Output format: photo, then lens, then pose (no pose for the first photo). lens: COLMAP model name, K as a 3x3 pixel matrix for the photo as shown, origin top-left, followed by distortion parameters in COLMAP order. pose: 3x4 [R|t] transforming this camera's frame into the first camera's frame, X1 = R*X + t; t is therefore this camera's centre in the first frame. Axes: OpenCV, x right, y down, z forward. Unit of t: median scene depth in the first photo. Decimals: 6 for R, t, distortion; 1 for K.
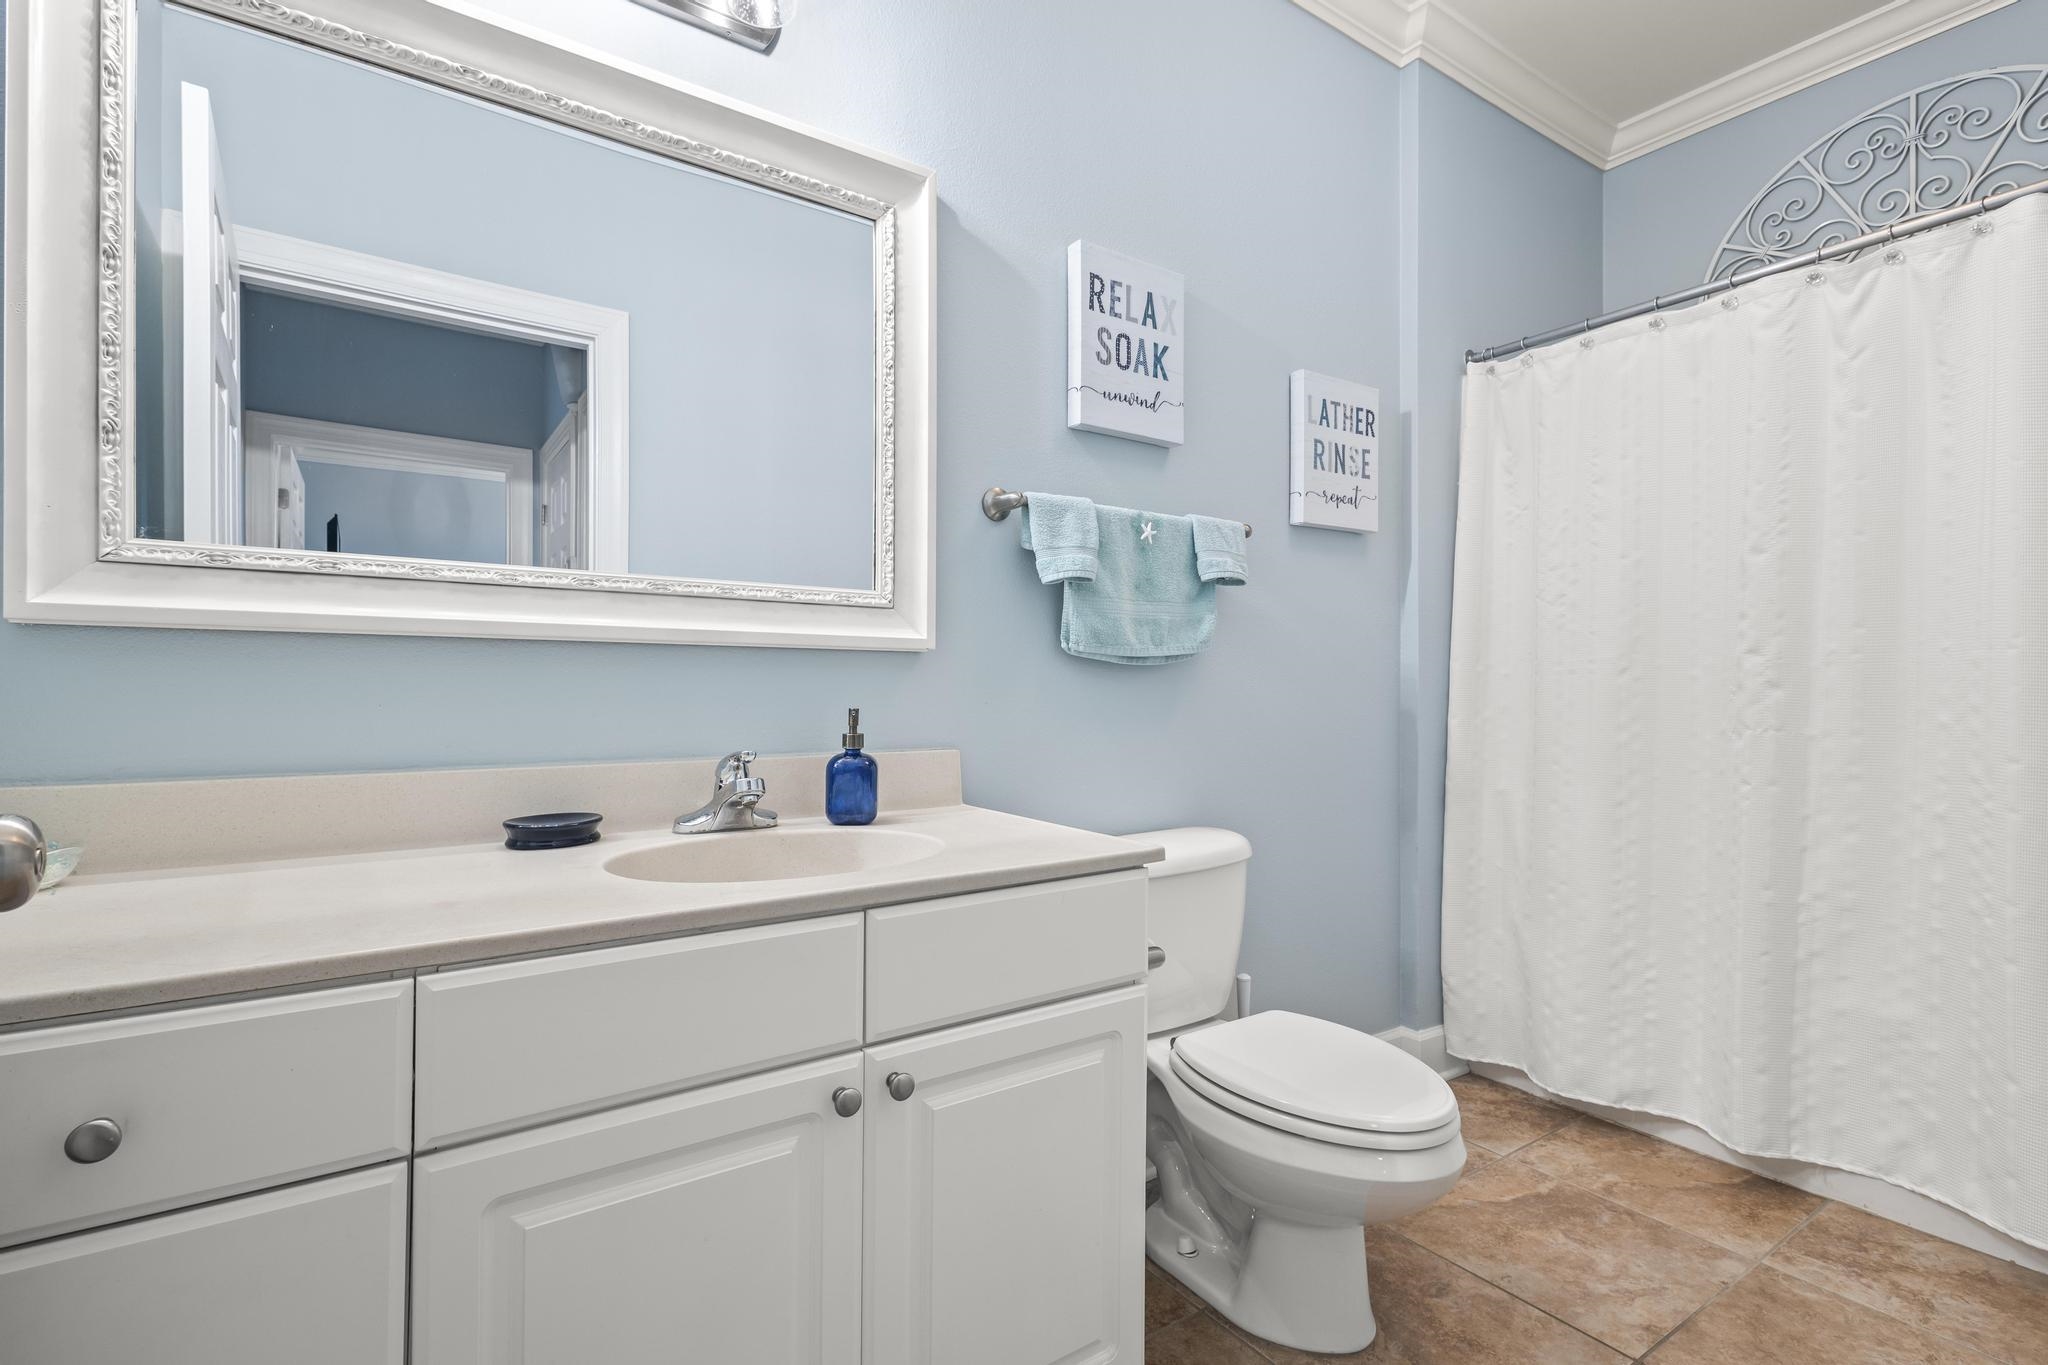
lens RADIAL K [[937.6, 0, 1019.2], [0, 937.6, 679.3], [0, 0, 1]] dist [0.011169, -0.000316]
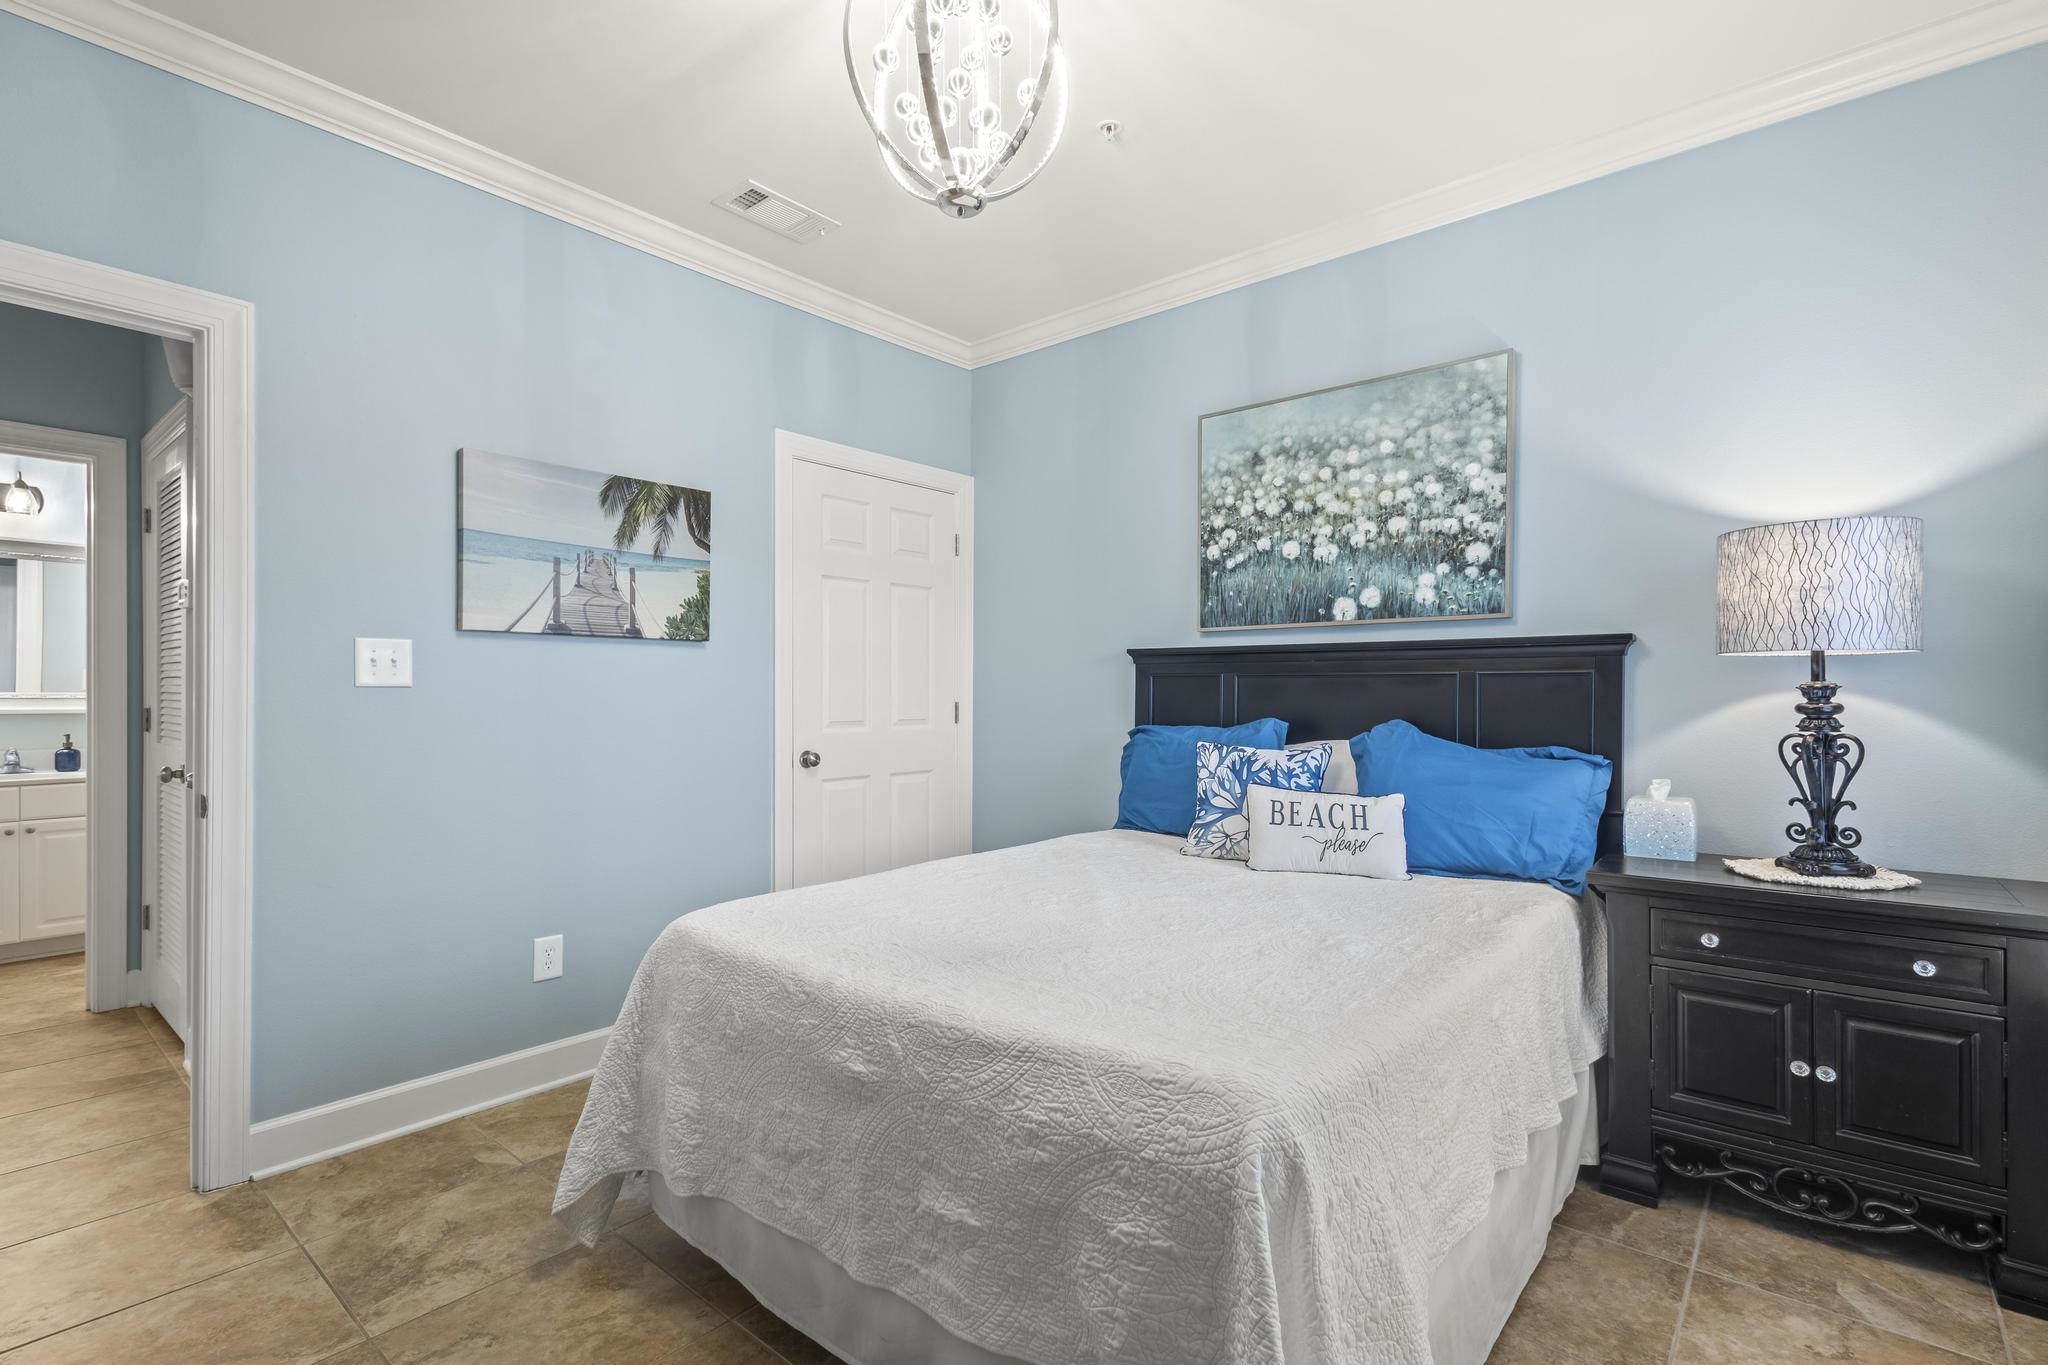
lens RADIAL K [[949.5, 0, 1016.5], [0, 949.5, 685.3], [0, 0, 1]] dist [0.002329, -0.000061]
pose [[0.968428, -0.003097, 0.249275, 1.279600], [0.003645, 0.999992, -0.001739, -0.069649], [-0.249268, 0.002593, 0.968431, -1.731803]]
